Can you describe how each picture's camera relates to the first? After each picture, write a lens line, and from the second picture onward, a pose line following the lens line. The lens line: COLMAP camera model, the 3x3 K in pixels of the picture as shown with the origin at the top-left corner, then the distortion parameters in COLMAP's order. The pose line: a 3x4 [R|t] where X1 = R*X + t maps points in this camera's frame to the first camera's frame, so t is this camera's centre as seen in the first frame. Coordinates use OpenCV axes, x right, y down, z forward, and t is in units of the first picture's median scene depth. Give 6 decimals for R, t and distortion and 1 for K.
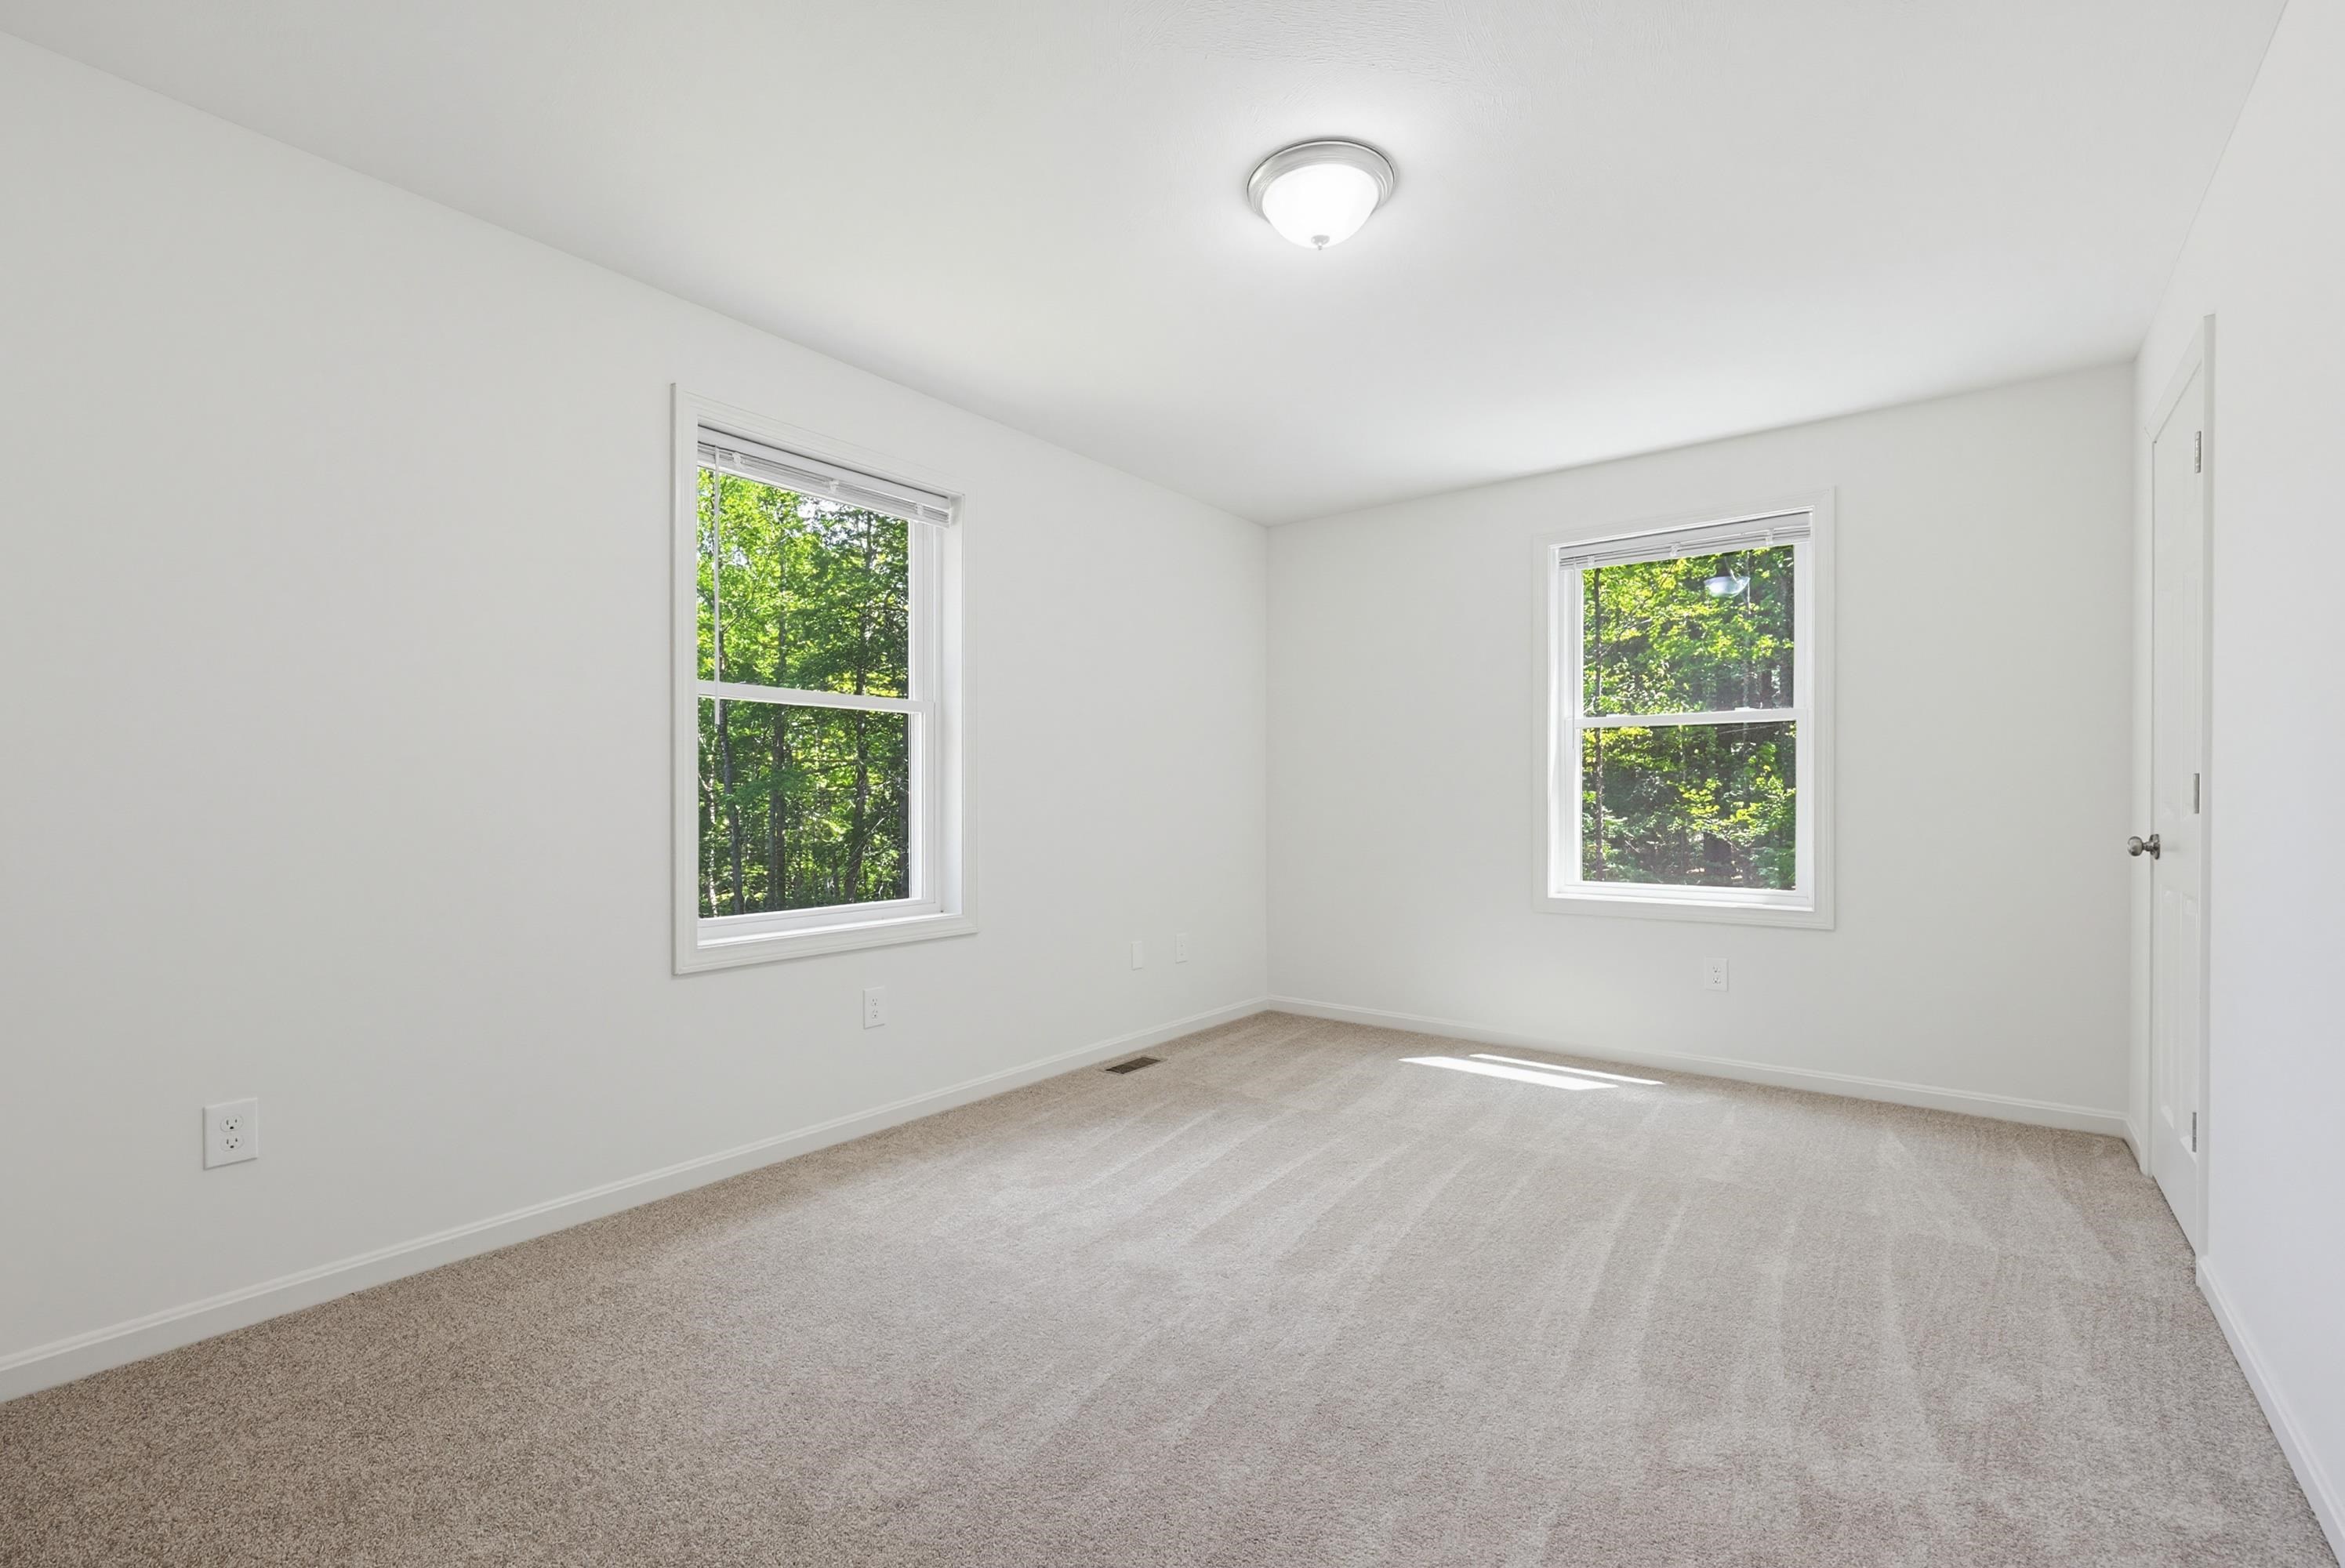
lens RADIAL K [[1027.0, 0, 1179.3], [0, 1027.0, 793.7], [0, 0, 1]] dist [-0.003746, 0.000393]
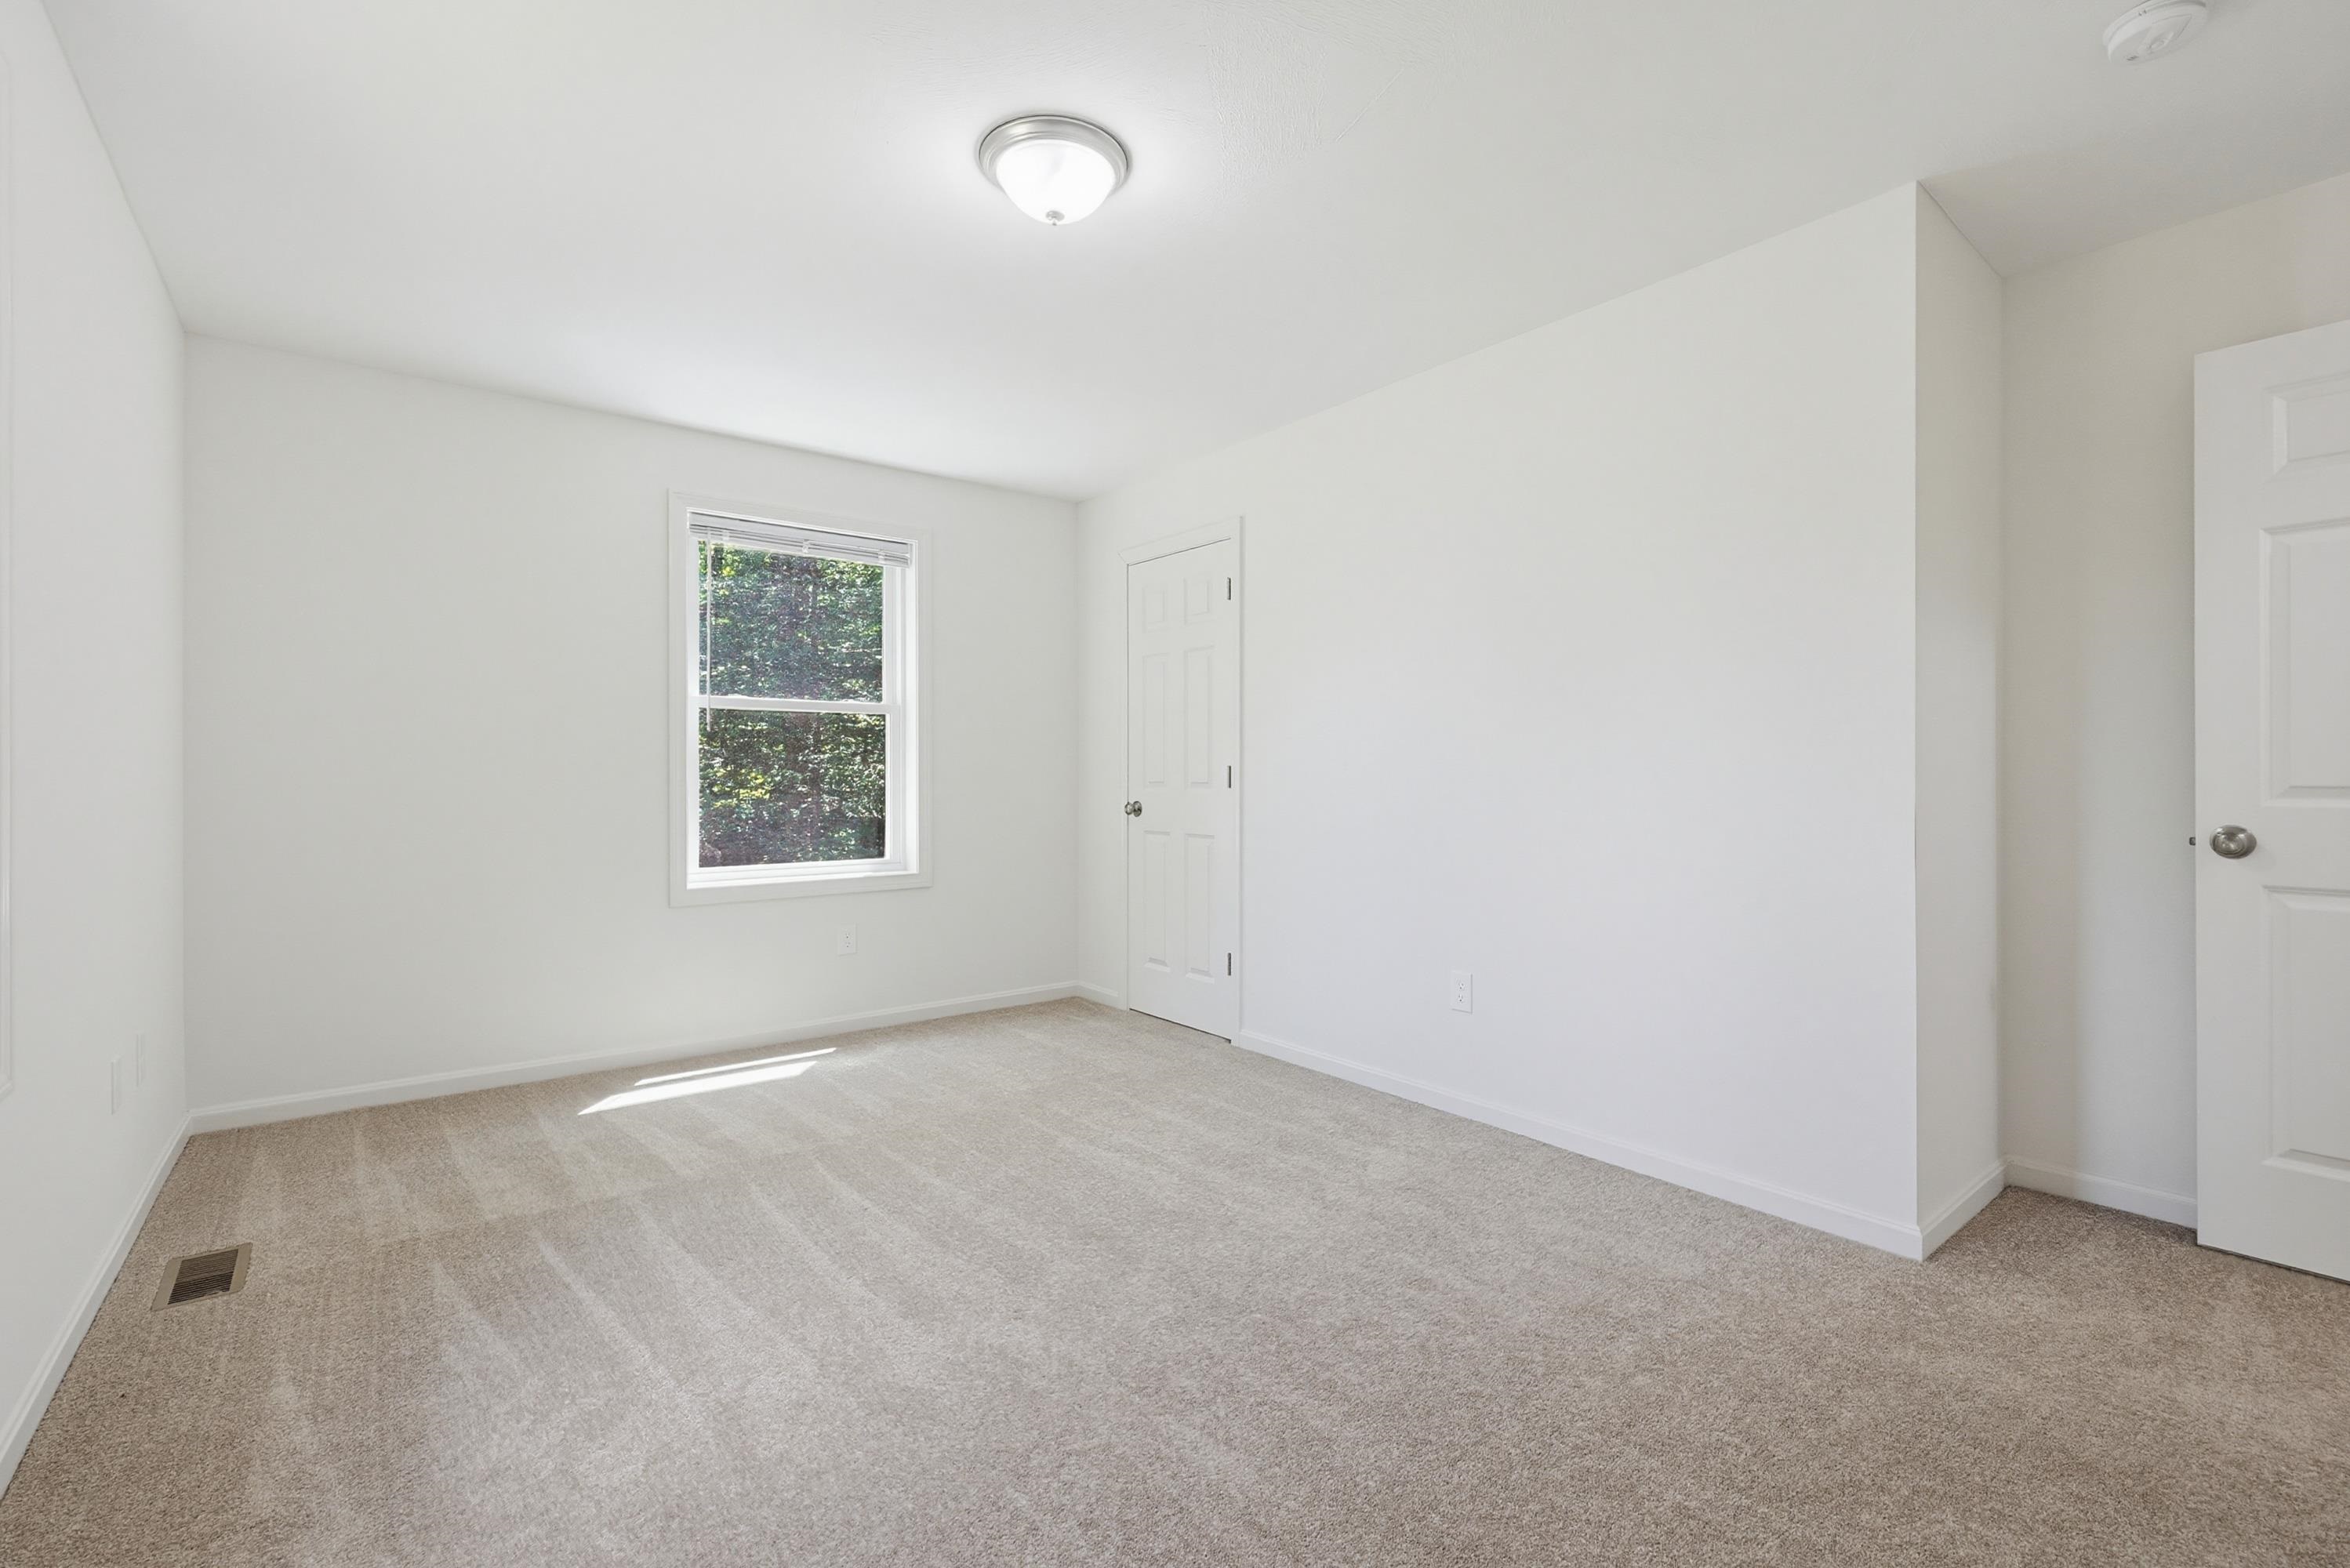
lens RADIAL K [[1029.1, 0, 1167.2], [0, 1029.1, 775.5], [0, 0, 1]] dist [-0.003746, 0.000393]
pose [[0.242964, 0.004204, 0.970026, -0.491261], [-0.000321, 0.999991, -0.004254, 0.003259], [-0.970035, 0.000722, 0.242963, 0.411843]]
